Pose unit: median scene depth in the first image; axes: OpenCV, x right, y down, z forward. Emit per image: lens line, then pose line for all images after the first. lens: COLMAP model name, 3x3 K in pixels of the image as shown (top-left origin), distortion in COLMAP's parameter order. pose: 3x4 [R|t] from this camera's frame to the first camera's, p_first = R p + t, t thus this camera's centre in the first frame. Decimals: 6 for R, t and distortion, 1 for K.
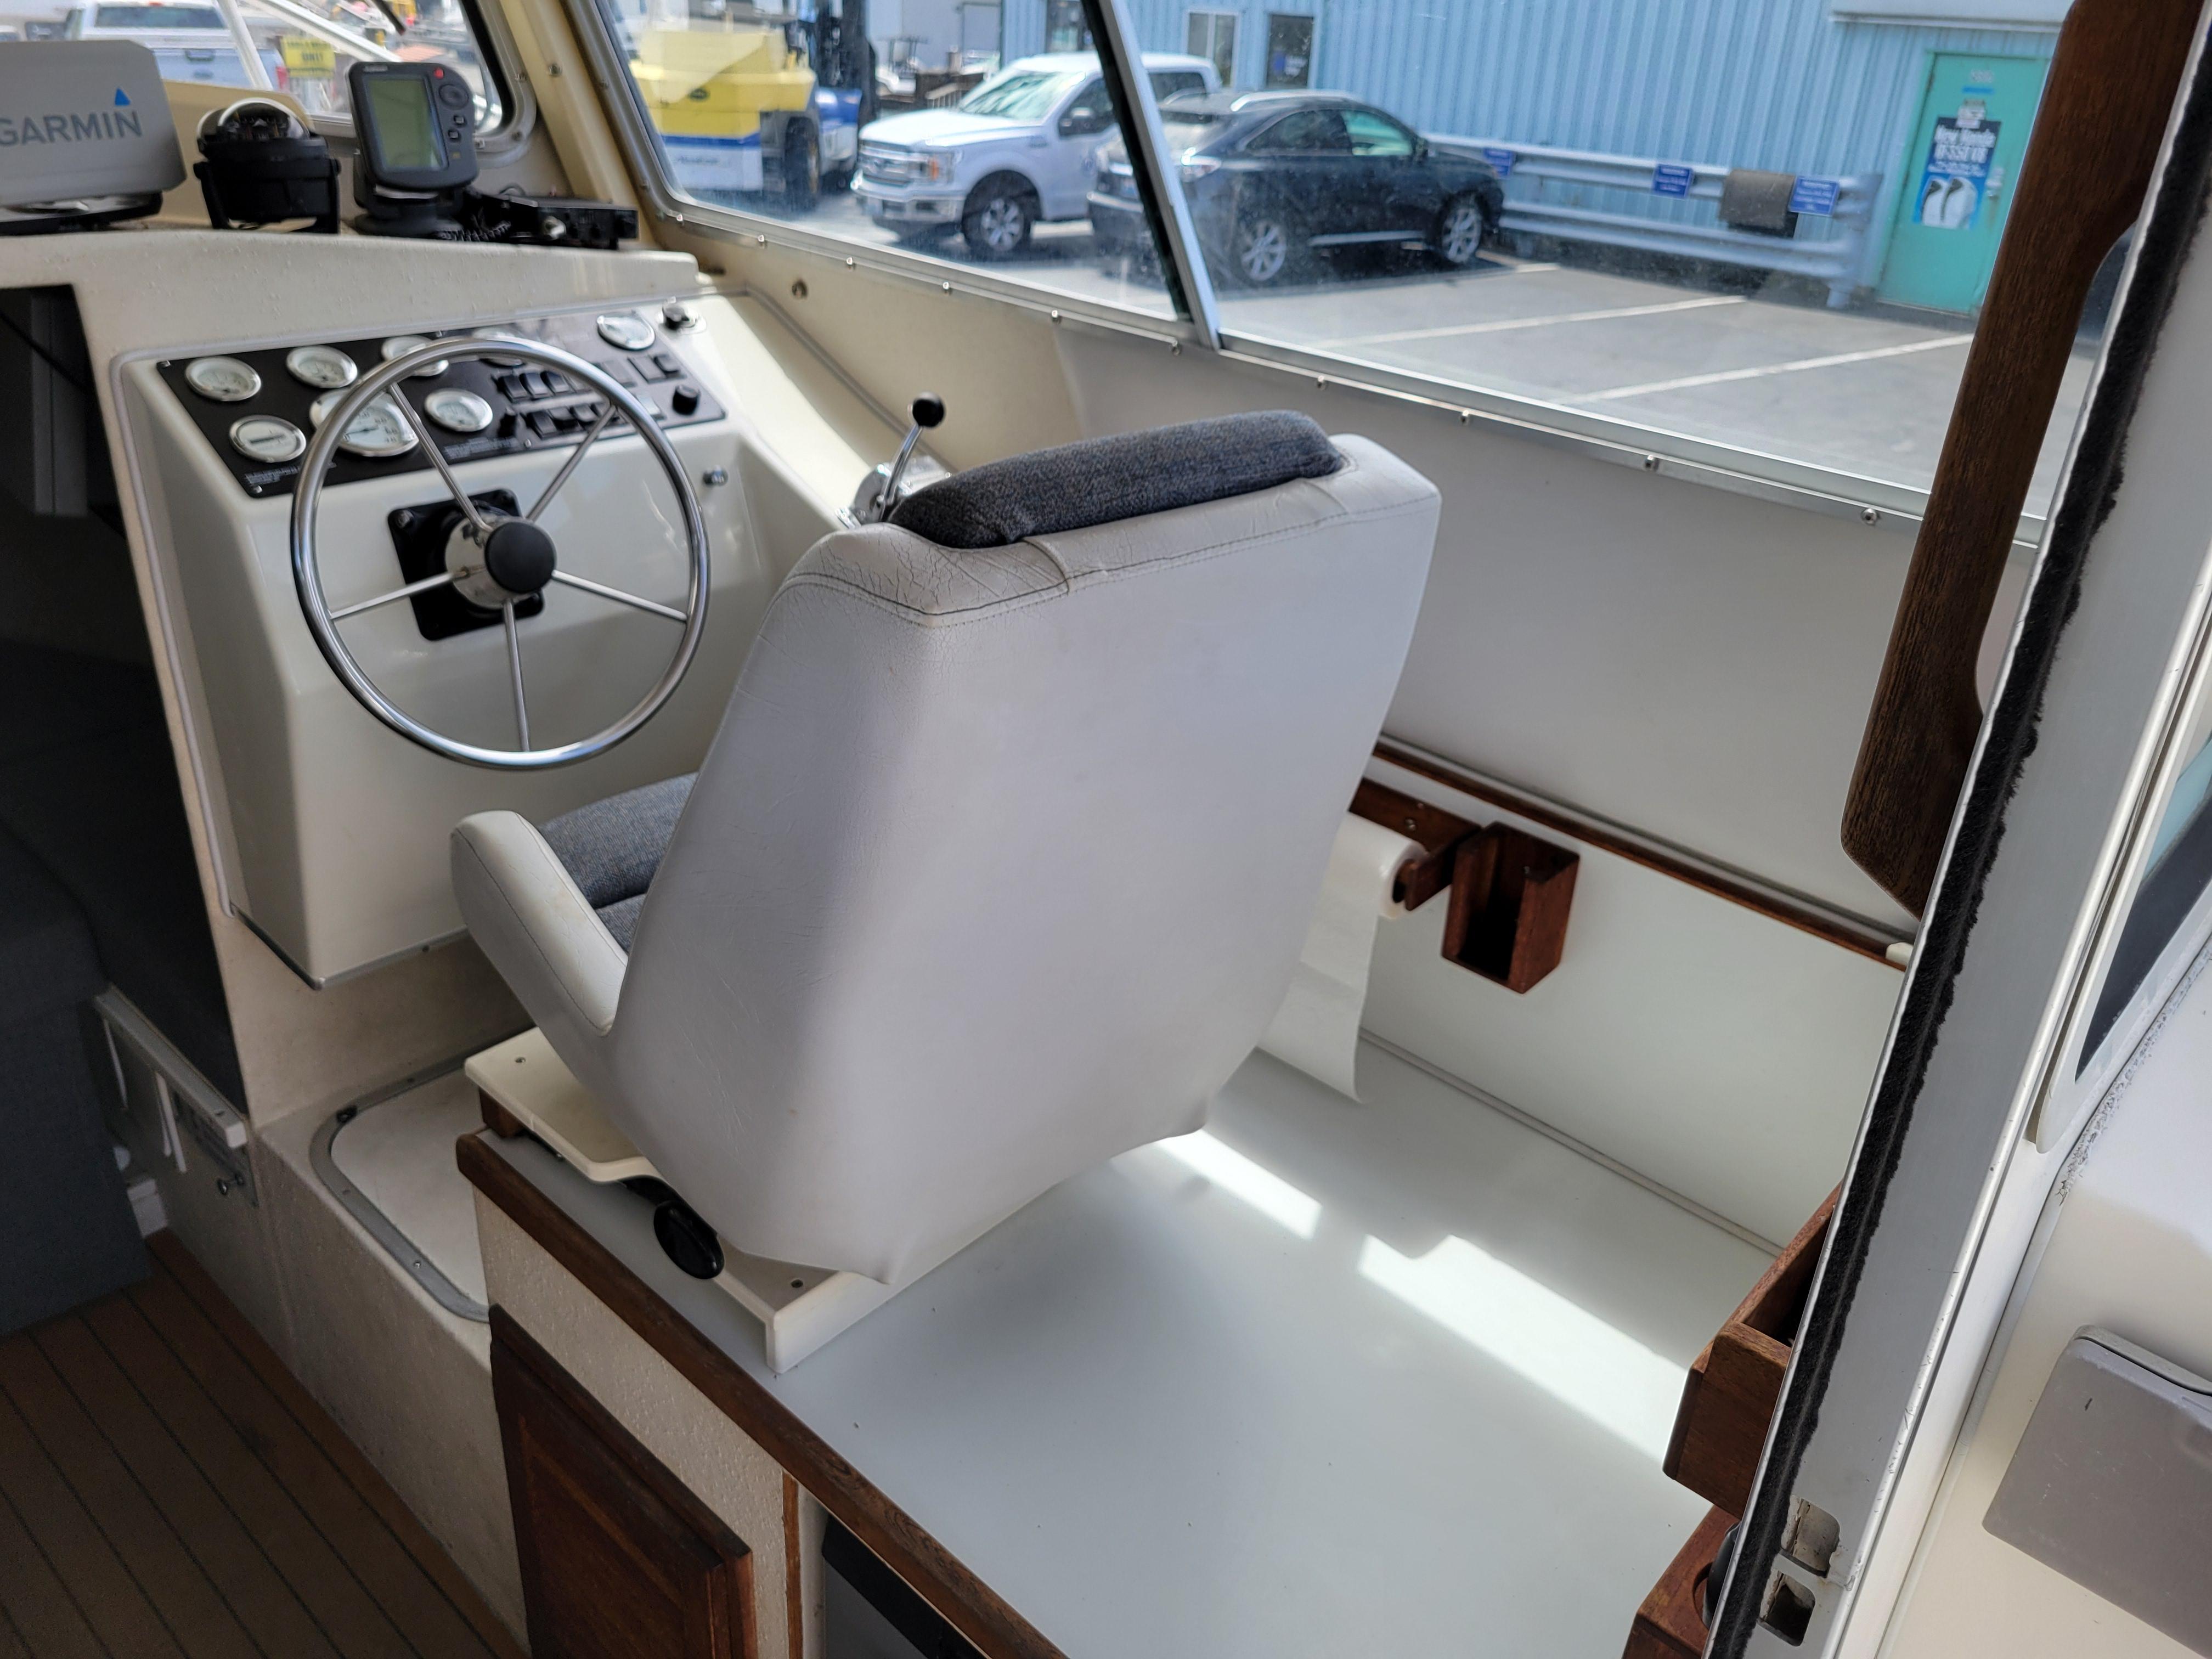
lens RADIAL K [[1679.6, 0, 1101.1], [0, 1679.6, 780.3], [0, 0, 1]] dist [0.070519, -0.061659]
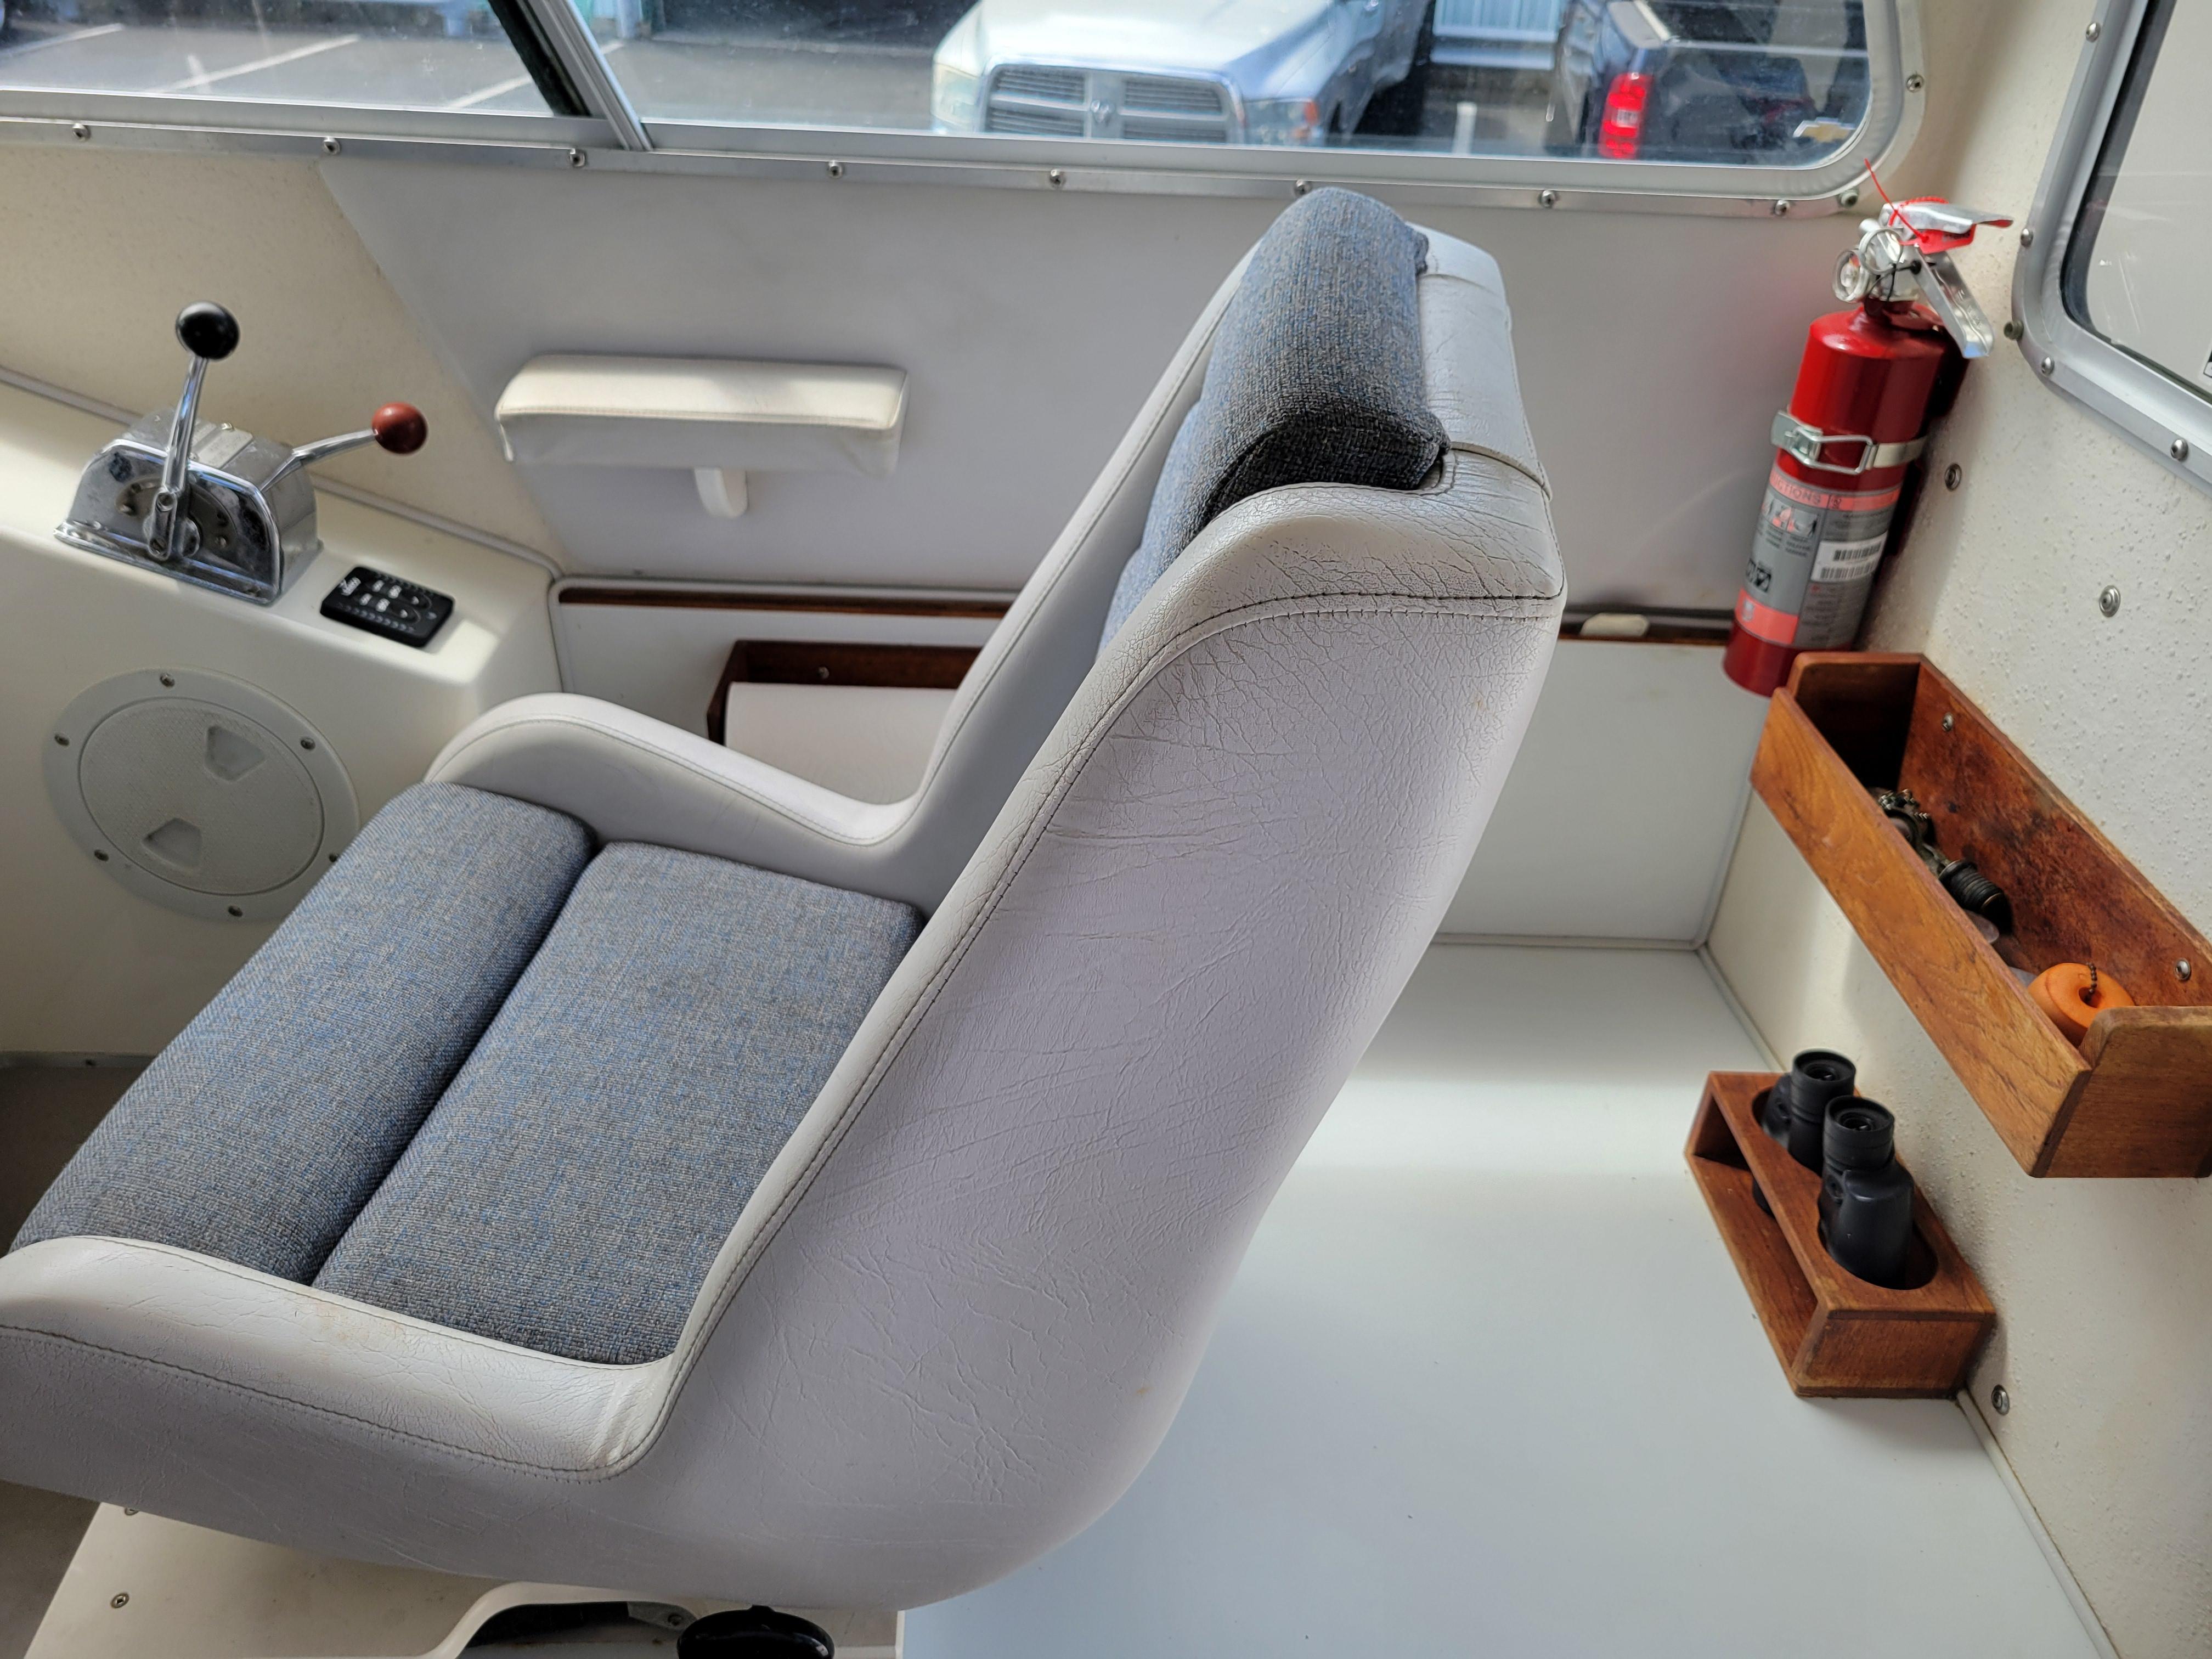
lens RADIAL K [[1679.6, 0, 1101.1], [0, 1679.6, 780.3], [0, 0, 1]] dist [0.070519, -0.061659]
pose [[0.719380, -0.391791, 0.573578, -0.311608], [0.310165, 0.920037, 0.239437, -0.121746], [-0.621522, 0.005658, 0.783376, 0.316139]]
